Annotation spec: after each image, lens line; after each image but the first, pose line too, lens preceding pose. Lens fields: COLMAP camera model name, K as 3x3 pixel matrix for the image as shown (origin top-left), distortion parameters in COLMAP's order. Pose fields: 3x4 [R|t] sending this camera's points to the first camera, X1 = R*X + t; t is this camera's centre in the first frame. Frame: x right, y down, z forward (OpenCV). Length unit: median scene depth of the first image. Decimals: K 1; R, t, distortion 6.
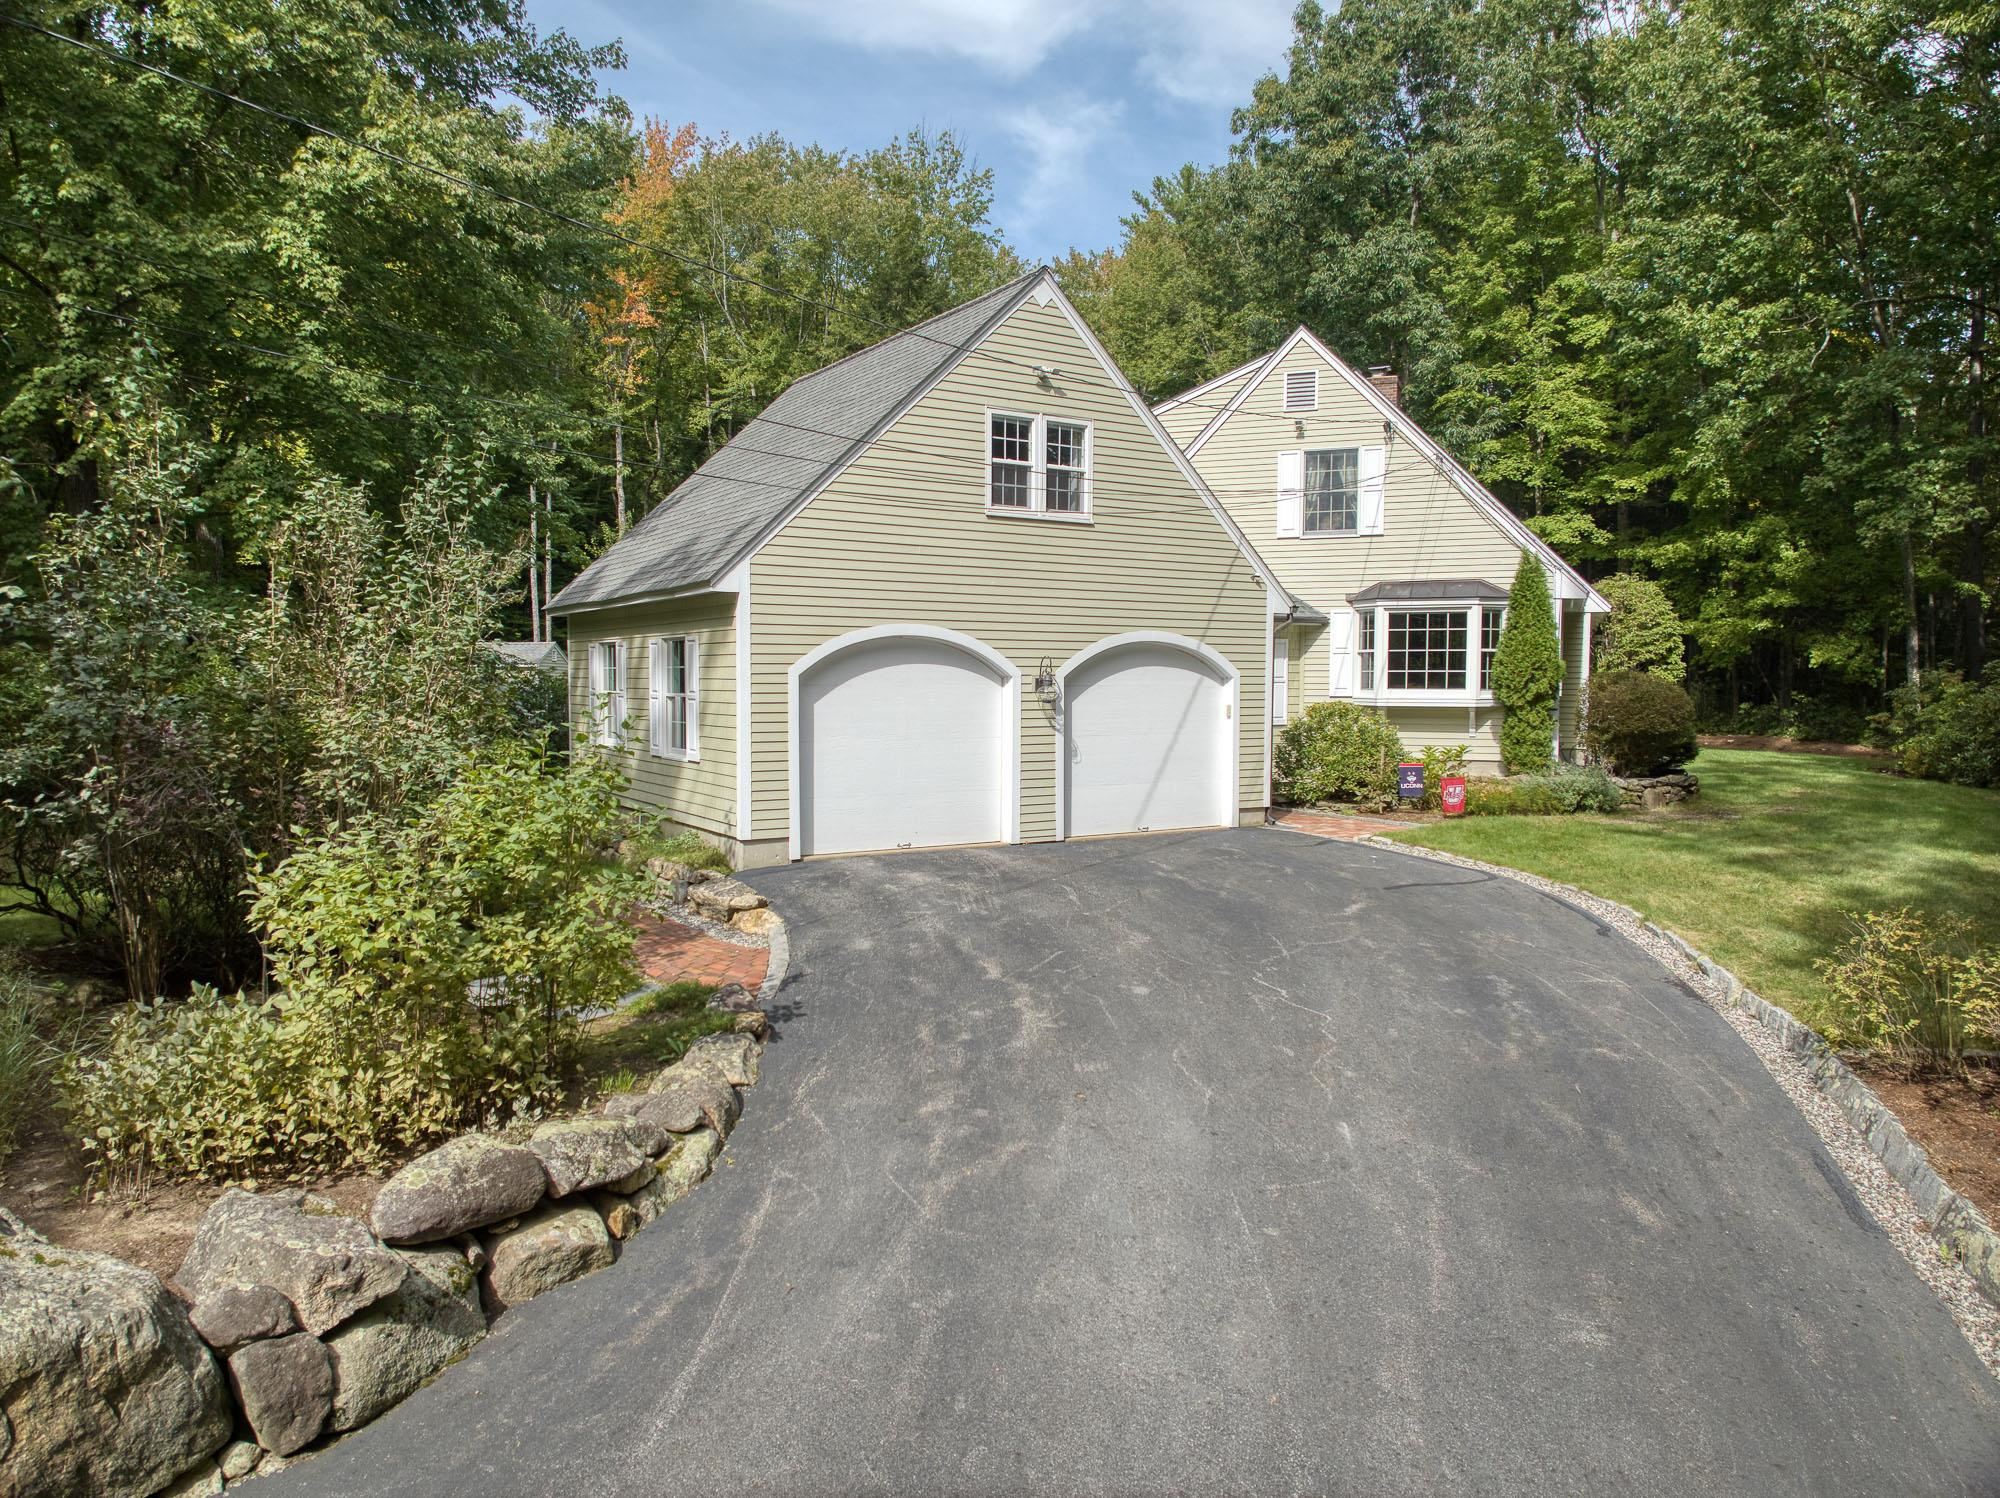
lens RADIAL K [[1376.0, 0, 1000.0], [0, 1376.0, 749.0], [0, 0, 1]] dist [-0.049819, -0.003234]
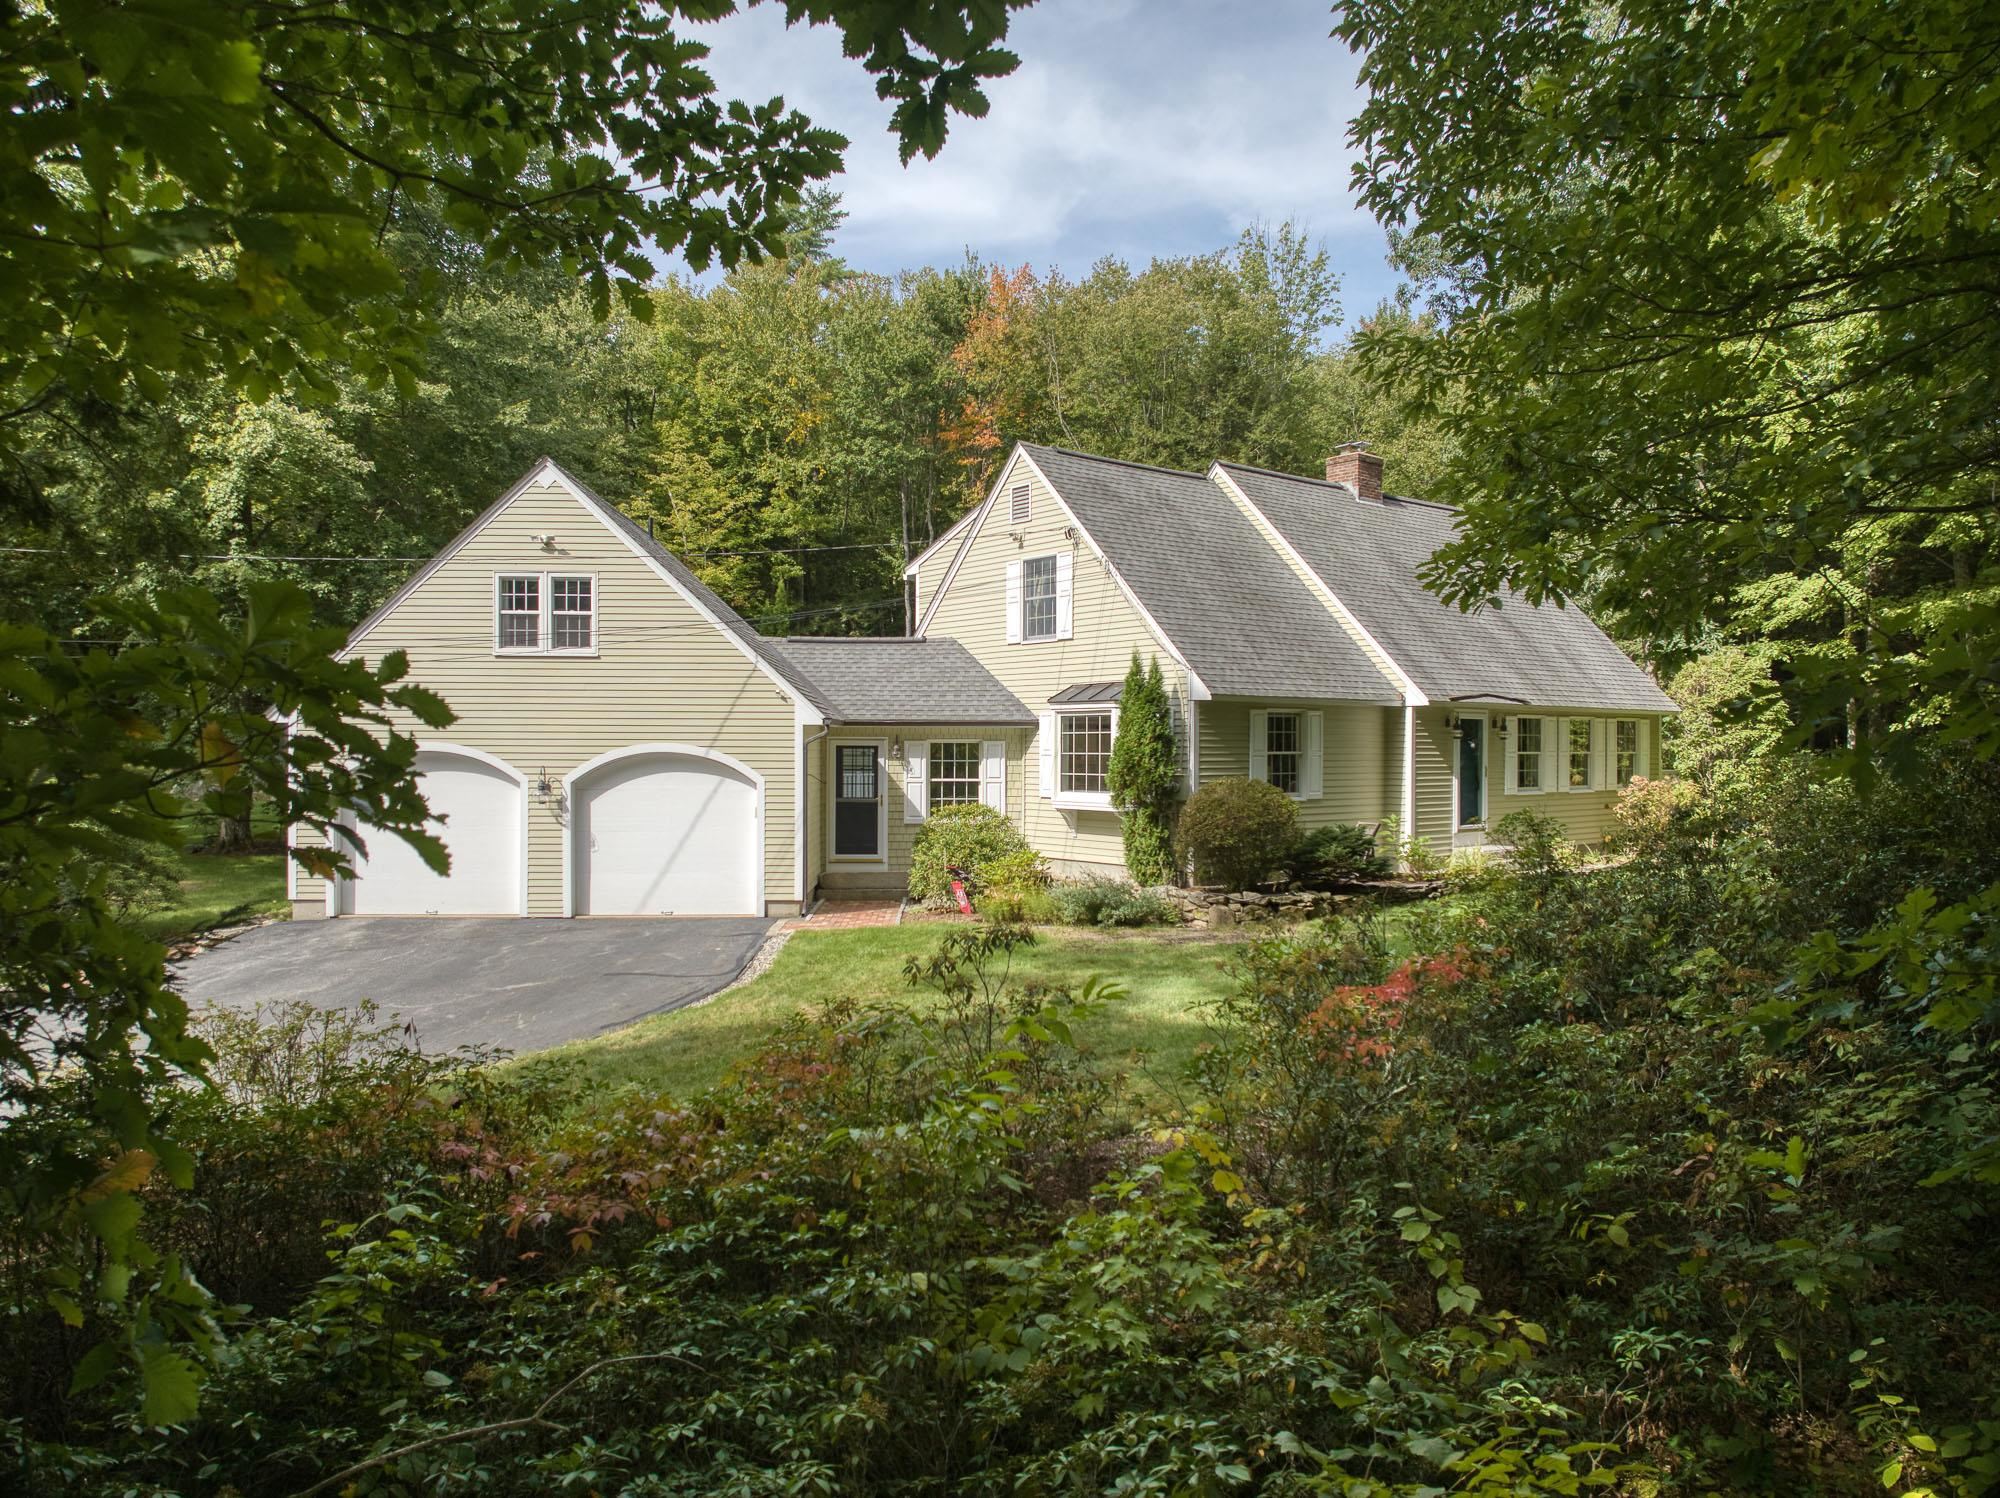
lens RADIAL K [[1376.0, 0, 1000.0], [0, 1376.0, 749.0], [0, 0, 1]] dist [-0.049819, -0.003234]
pose [[0.875467, -0.001497, -0.483275, 0.964850], [-0.024794, 0.998539, -0.048008, -0.032991], [0.482641, 0.054012, 0.874151, 0.117804]]
